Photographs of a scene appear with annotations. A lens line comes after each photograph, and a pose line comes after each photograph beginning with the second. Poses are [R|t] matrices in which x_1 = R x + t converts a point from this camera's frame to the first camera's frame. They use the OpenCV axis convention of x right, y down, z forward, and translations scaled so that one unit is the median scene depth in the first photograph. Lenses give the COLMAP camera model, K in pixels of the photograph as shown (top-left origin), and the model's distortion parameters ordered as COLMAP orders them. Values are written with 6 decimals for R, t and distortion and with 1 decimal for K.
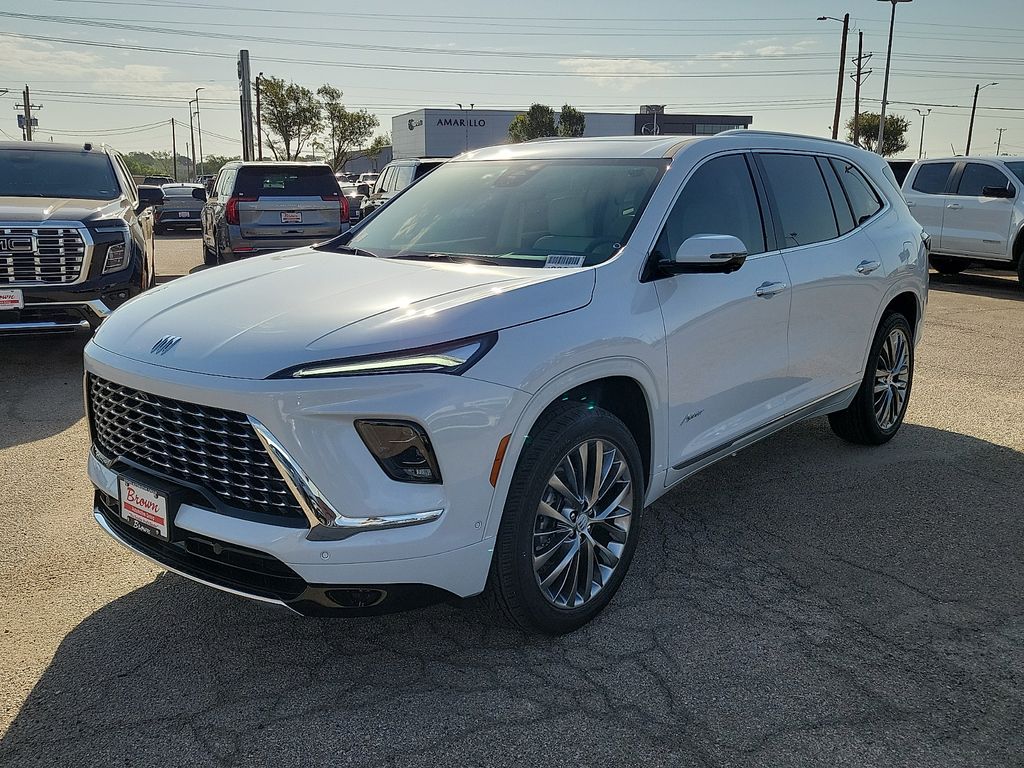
lens RADIAL K [[933.9, 0, 508.9], [0, 933.9, 366.5], [0, 0, 1]] dist [0.046533, -0.014140]
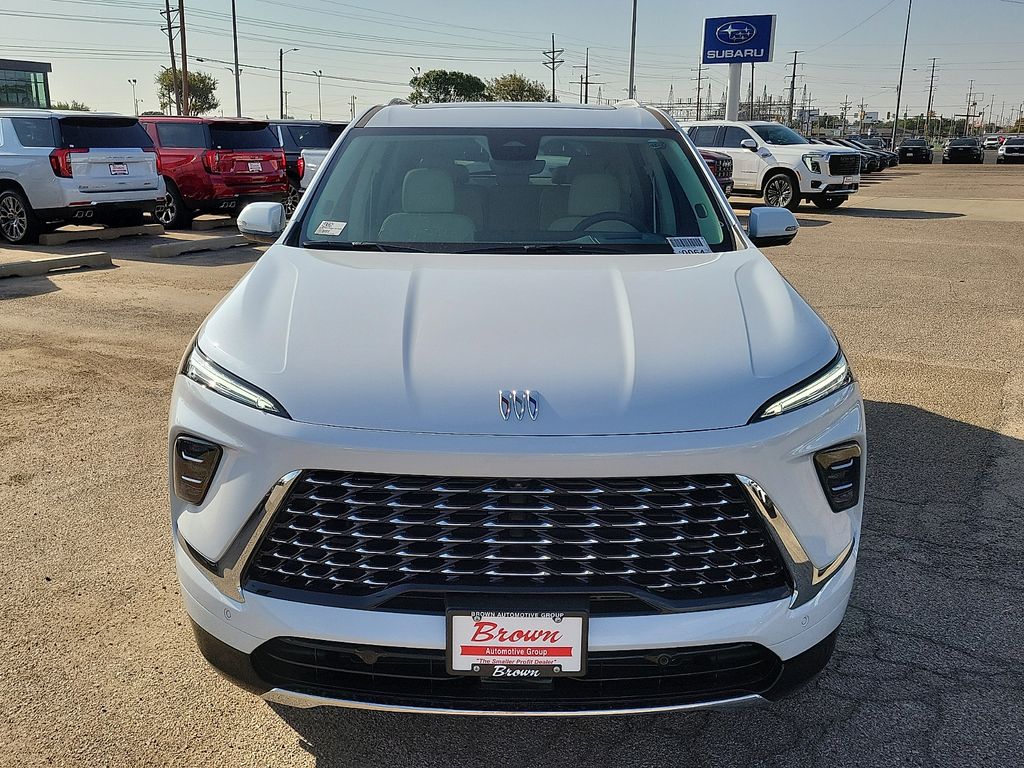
lens RADIAL K [[933.9, 0, 508.9], [0, 933.9, 366.5], [0, 0, 1]] dist [0.046533, -0.014140]
pose [[0.756621, -0.144814, 0.637616, -0.803511], [0.116334, 0.989422, 0.086669, -0.110580], [-0.643422, 0.008600, 0.765464, 0.479118]]
